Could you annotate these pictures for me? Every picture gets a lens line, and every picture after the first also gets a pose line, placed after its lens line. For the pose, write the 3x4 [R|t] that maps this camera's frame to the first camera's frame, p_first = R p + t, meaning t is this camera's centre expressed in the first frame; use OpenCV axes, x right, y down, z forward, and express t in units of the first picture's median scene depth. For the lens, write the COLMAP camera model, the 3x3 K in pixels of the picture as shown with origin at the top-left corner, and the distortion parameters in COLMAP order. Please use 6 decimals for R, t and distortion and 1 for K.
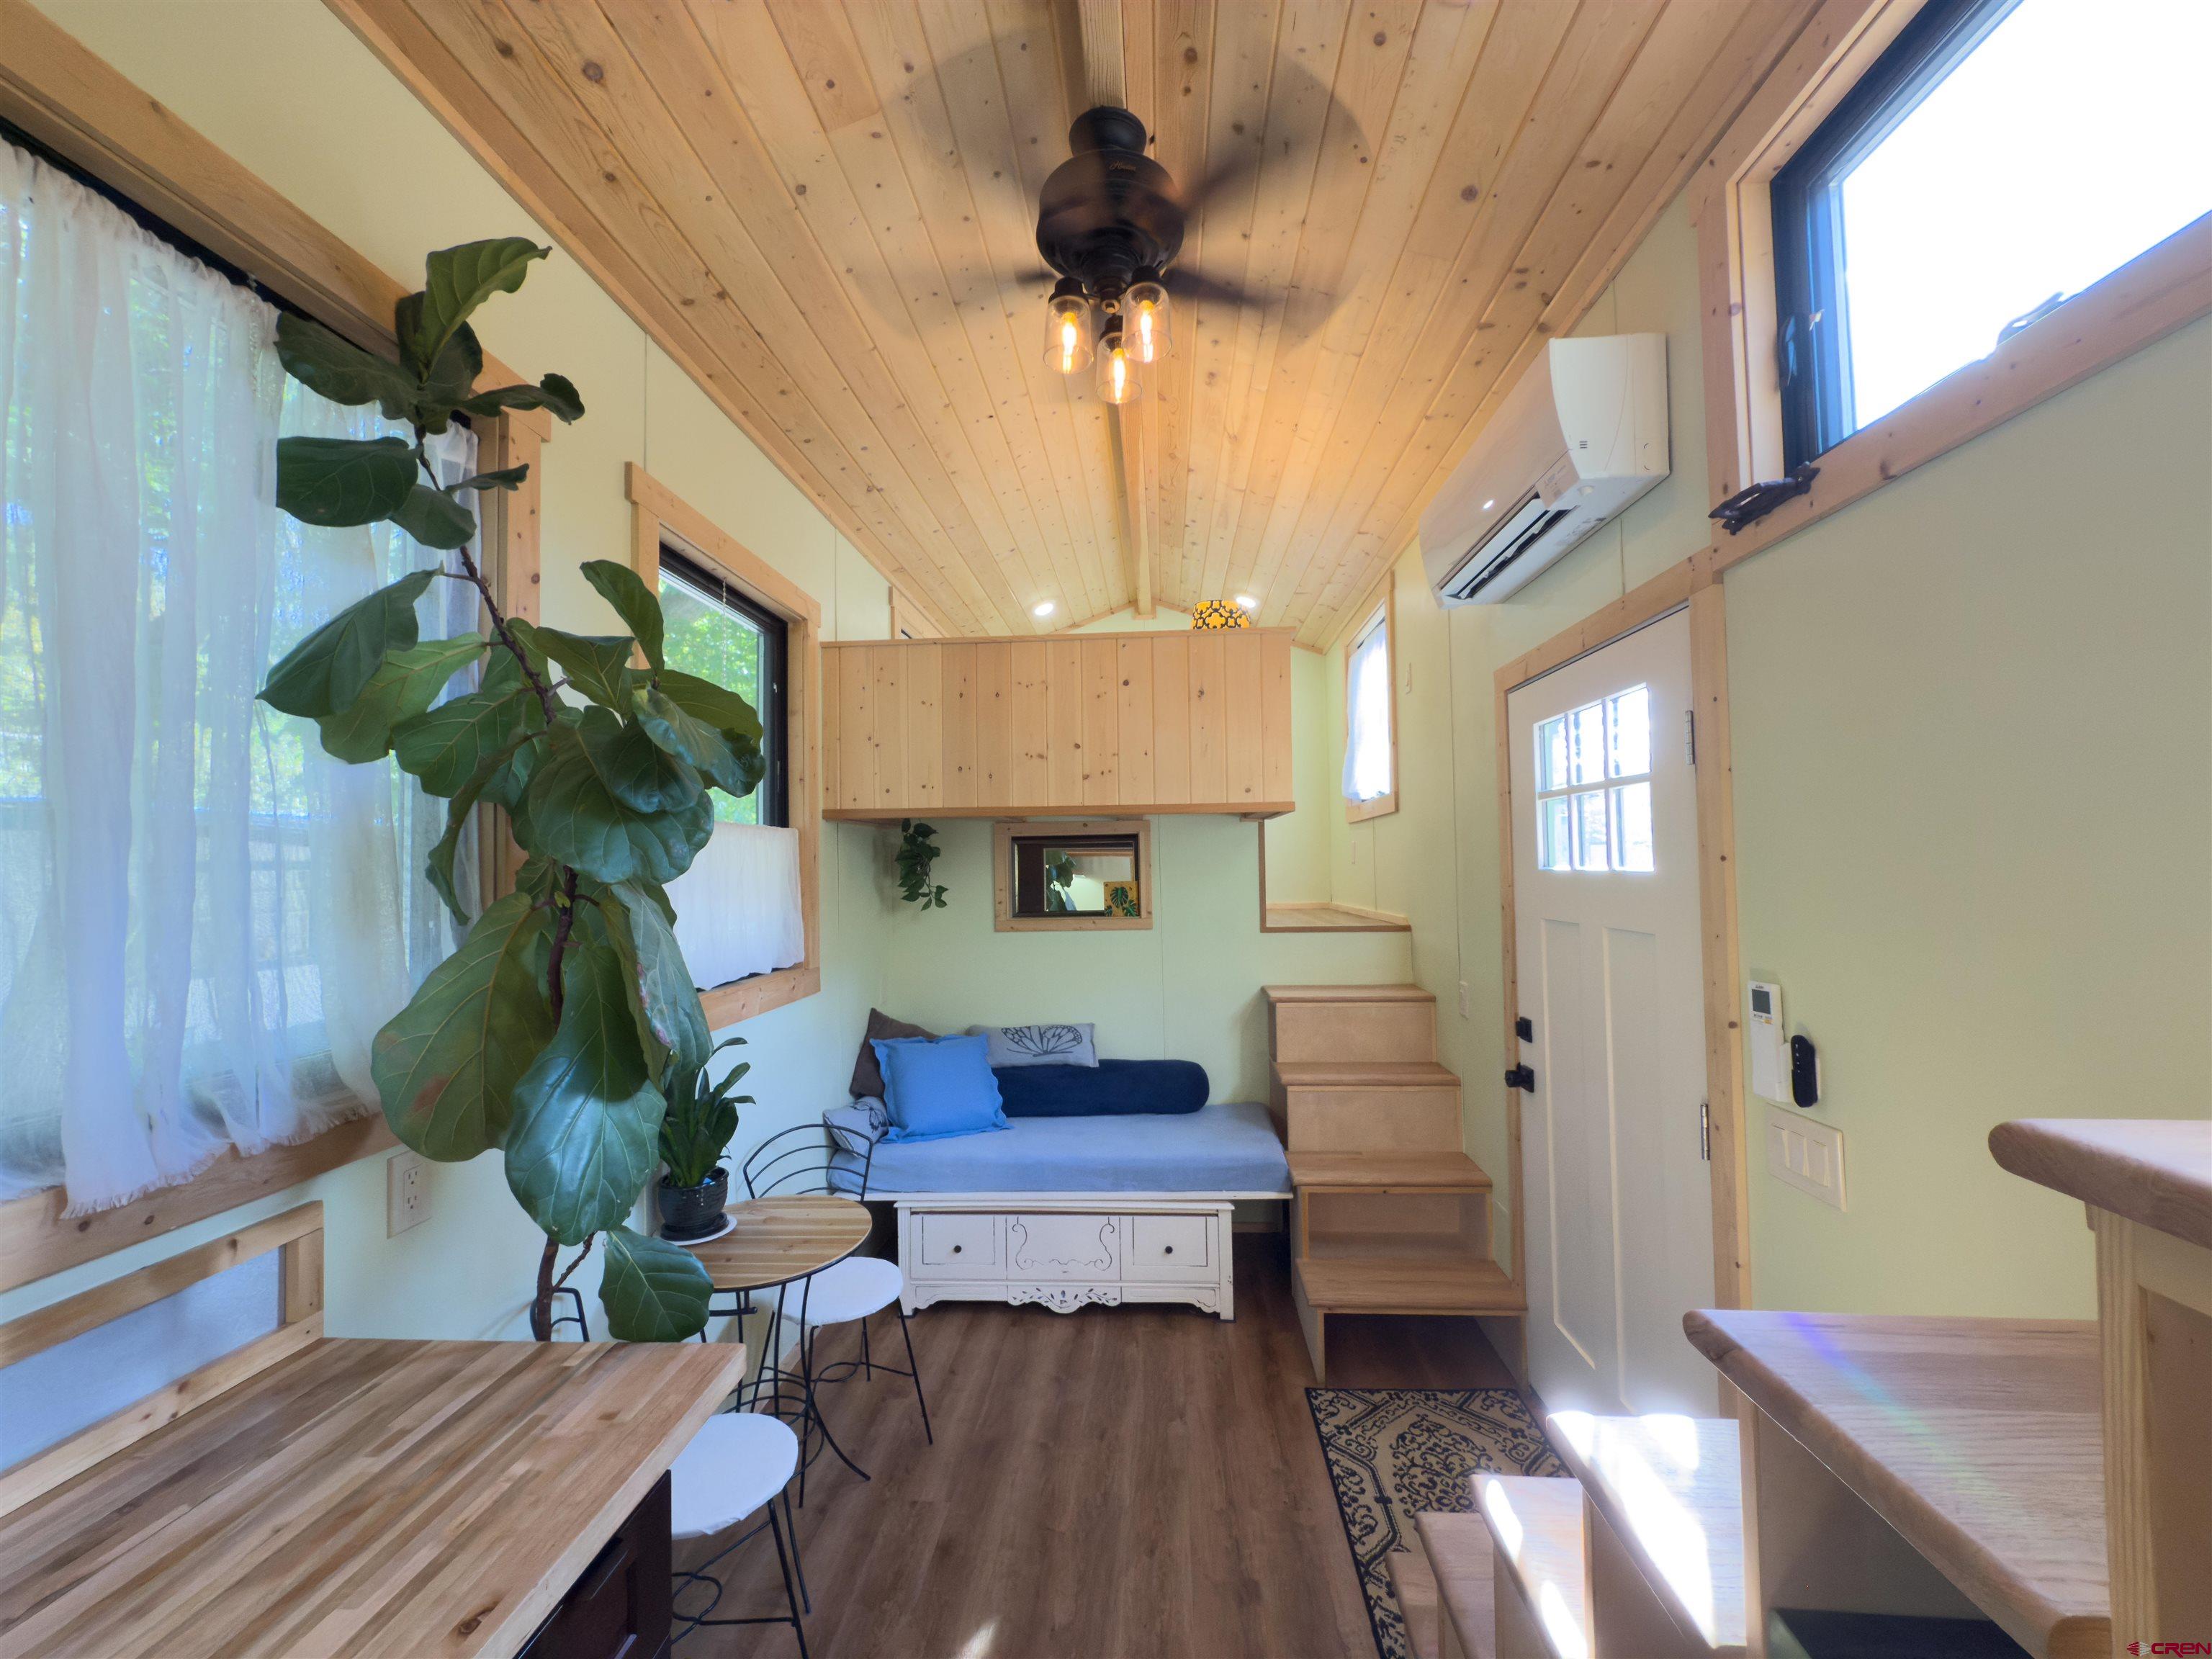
lens RADIAL K [[877.7, 0, 1109.0], [0, 877.7, 834.9], [0, 0, 1]] dist [0.001292, -0.000643]
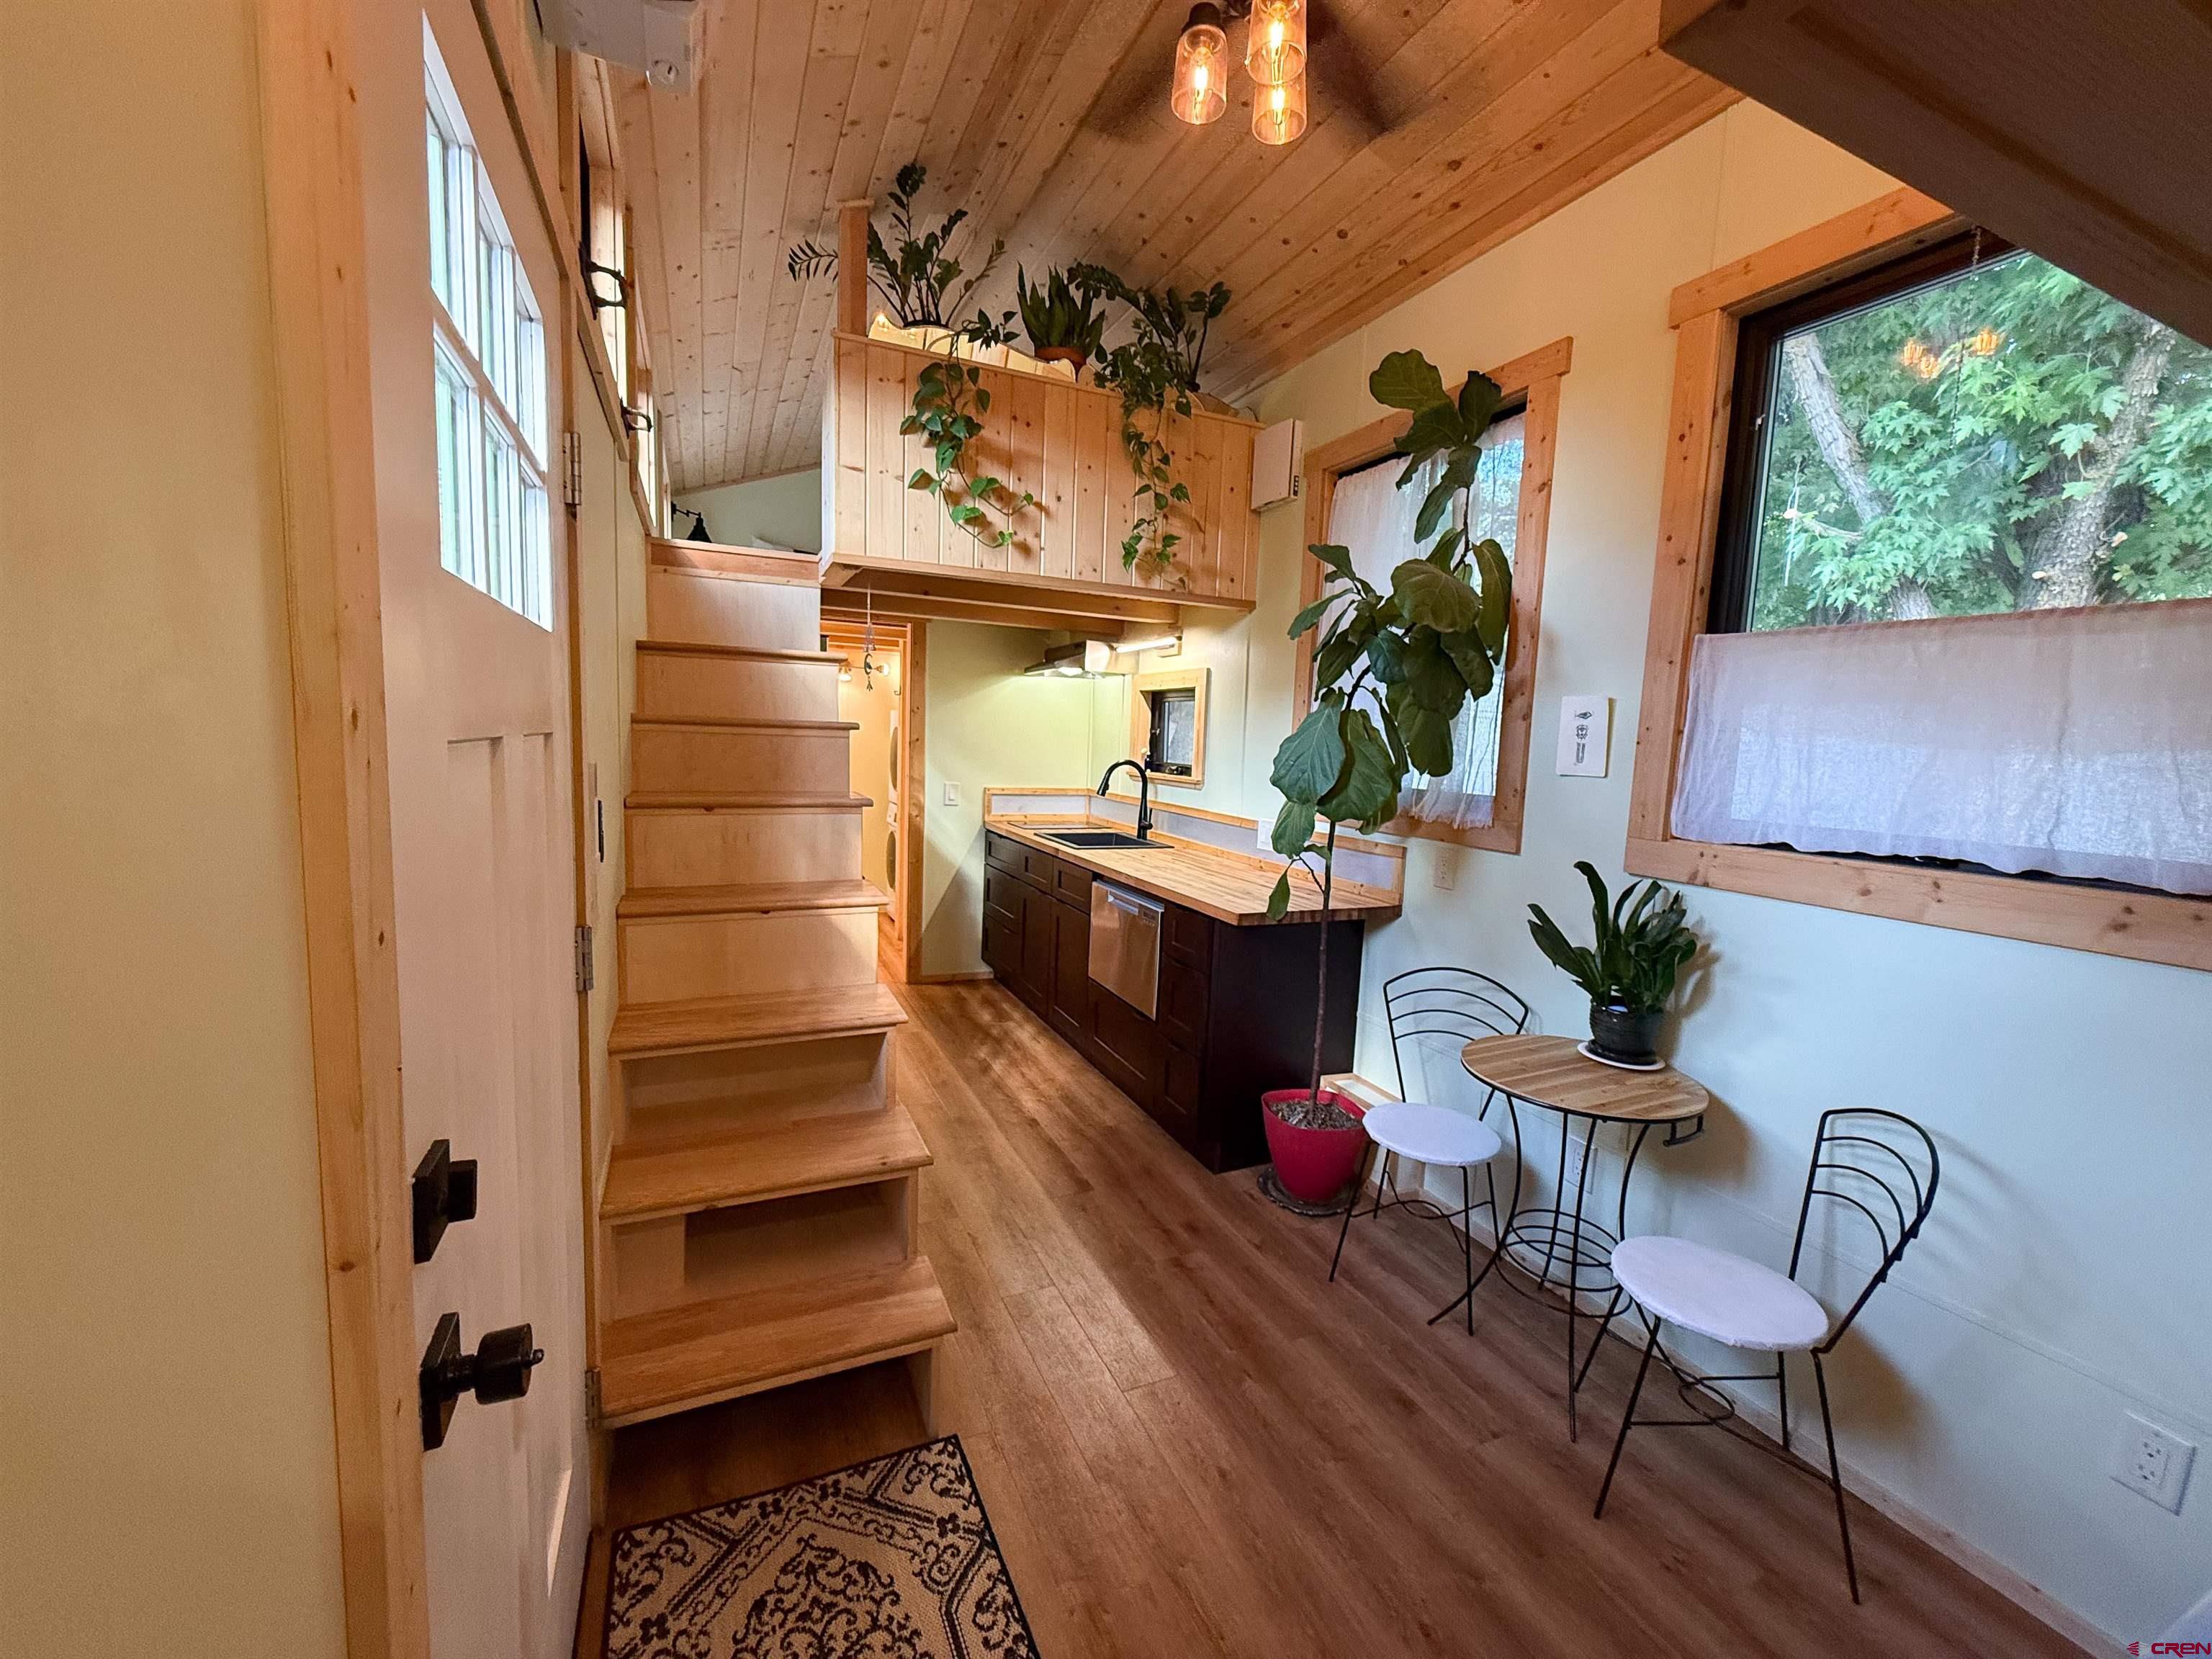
lens RADIAL K [[877.7, 0, 1111.3], [0, 877.7, 821.4], [0, 0, 1]] dist [0.001292, -0.000643]
pose [[-0.880685, 0.028815, -0.472826, 0.352983], [-0.008418, 0.997039, 0.076442, 0.077361], [0.473628, 0.071301, -0.877834, 1.099682]]
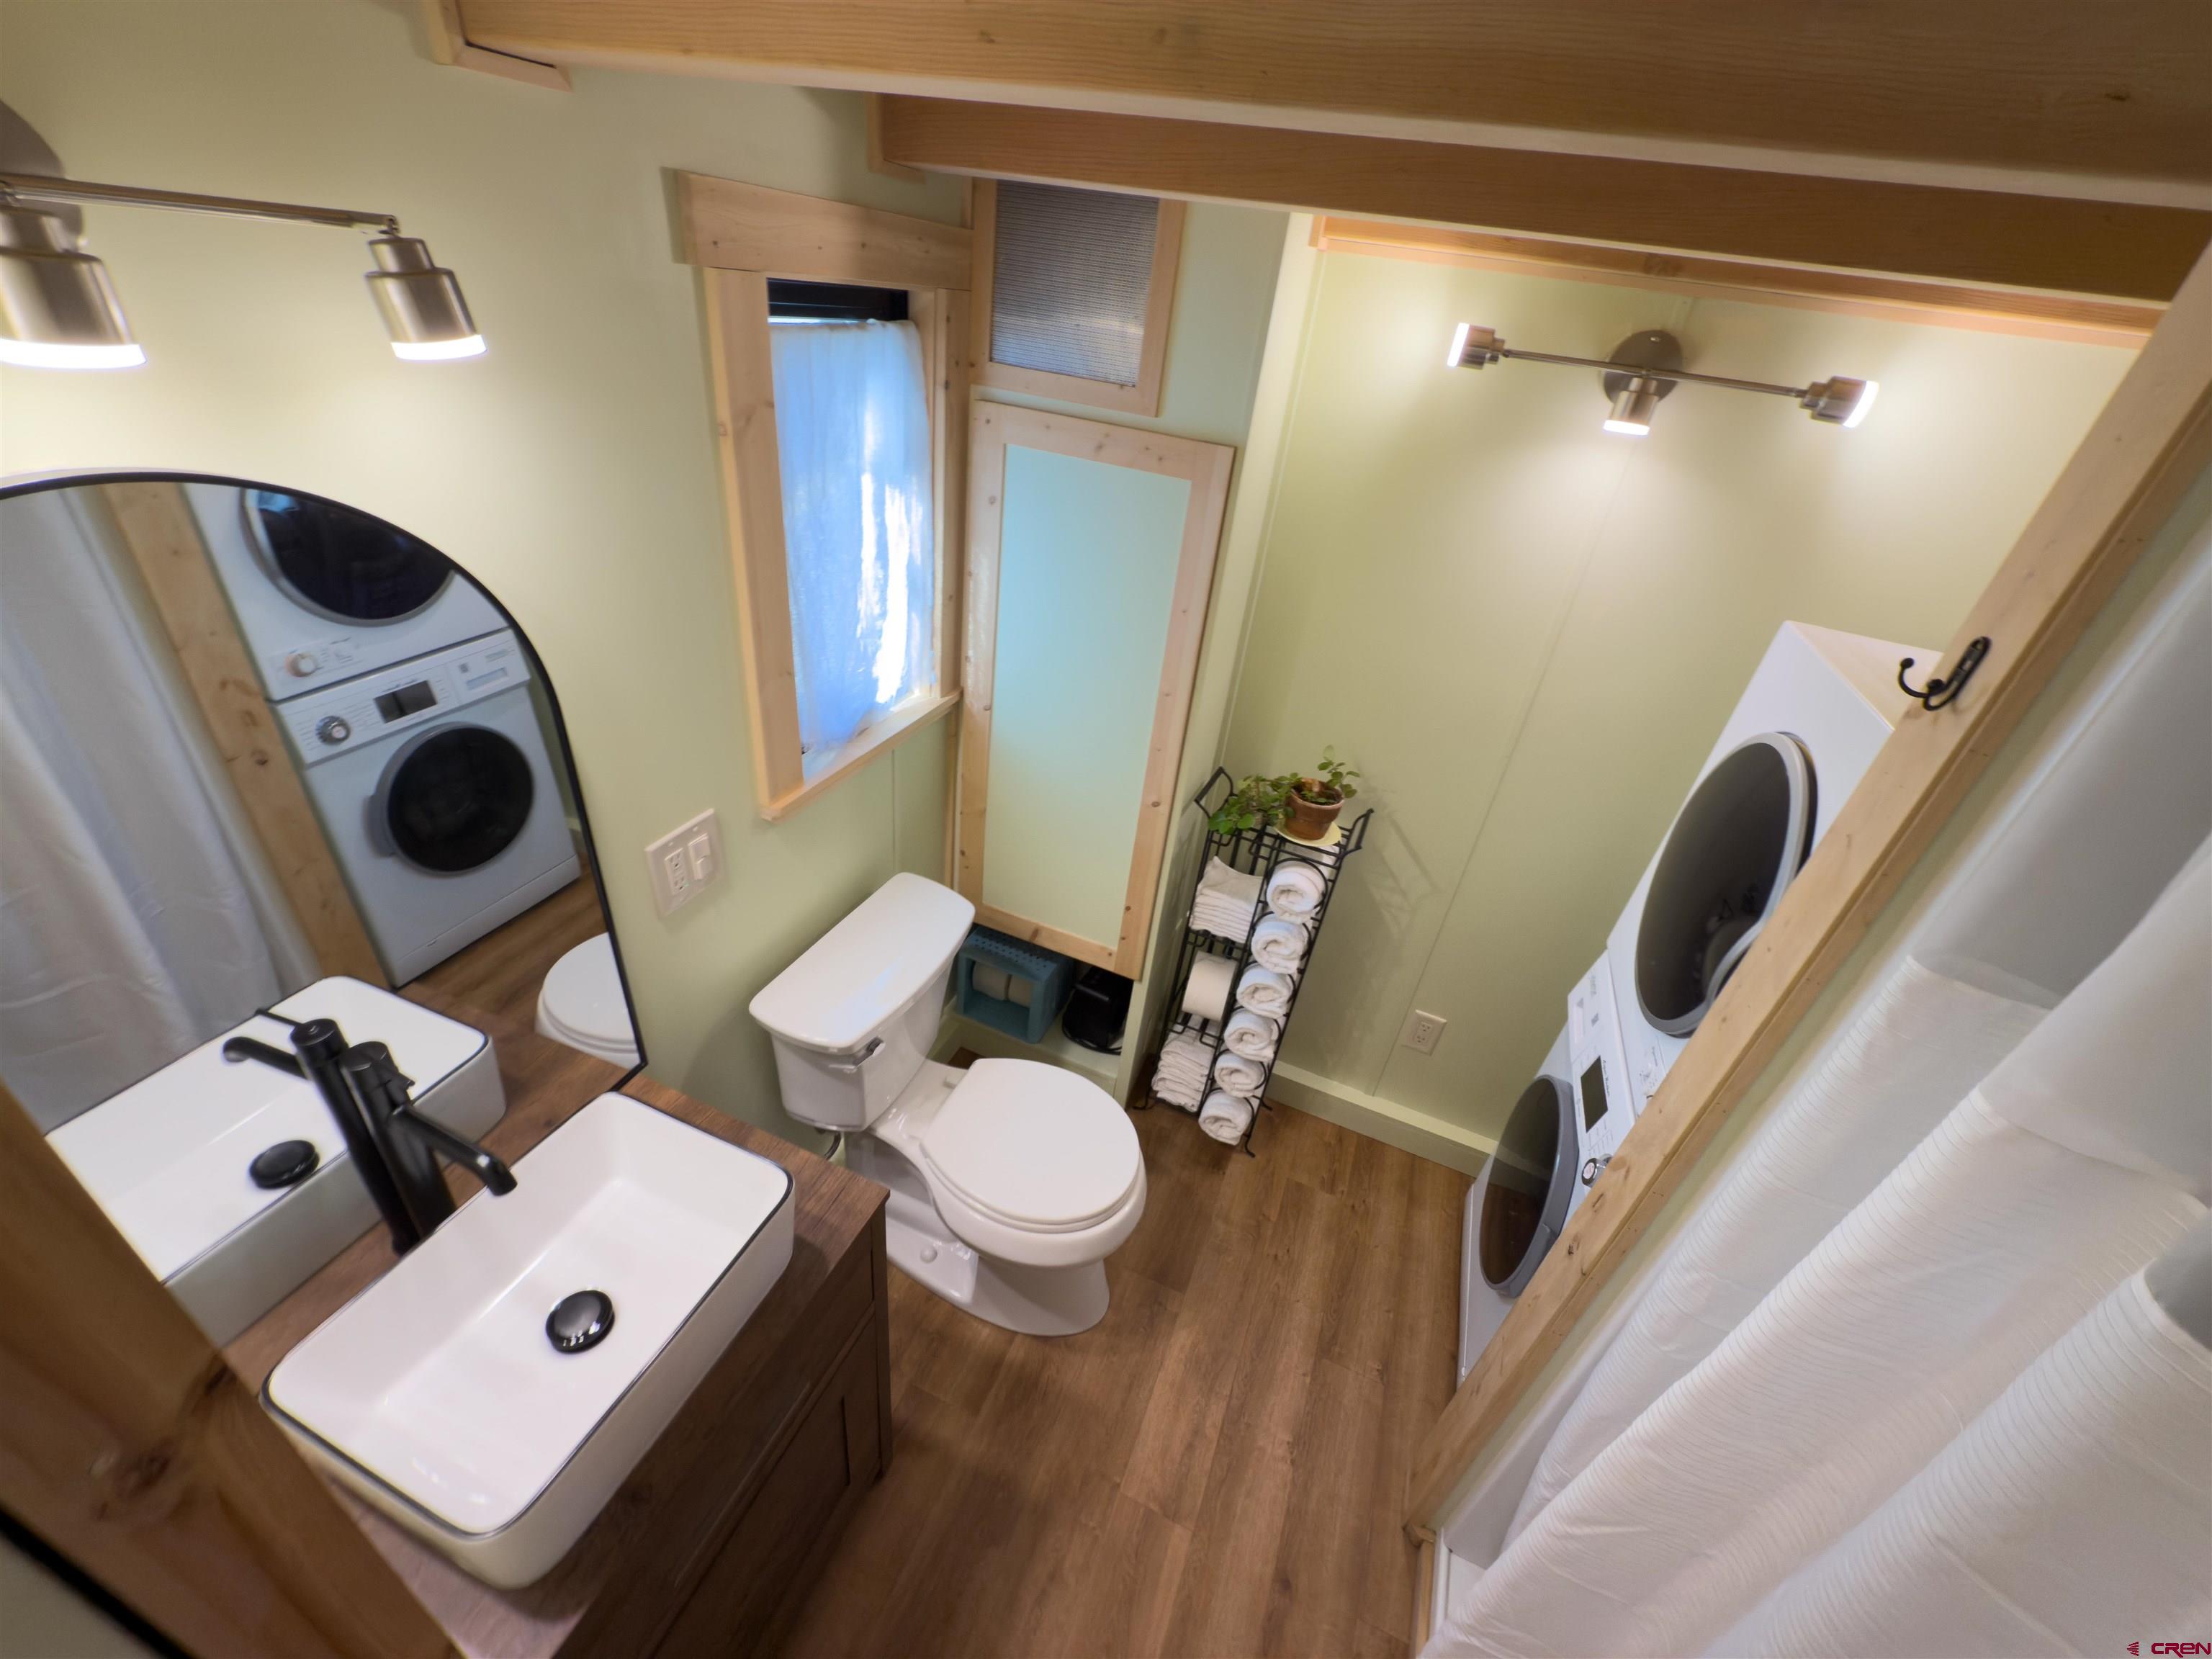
lens RADIAL K [[877.7, 0, 1096.8], [0, 877.7, 838.9], [0, 0, 1]] dist [0.001292, -0.000643]
pose [[-0.942283, -0.248408, 0.224493, 0.013129], [-0.107377, 0.859278, 0.500111, -0.117938], [-0.317133, 0.447141, -0.836356, -0.509918]]
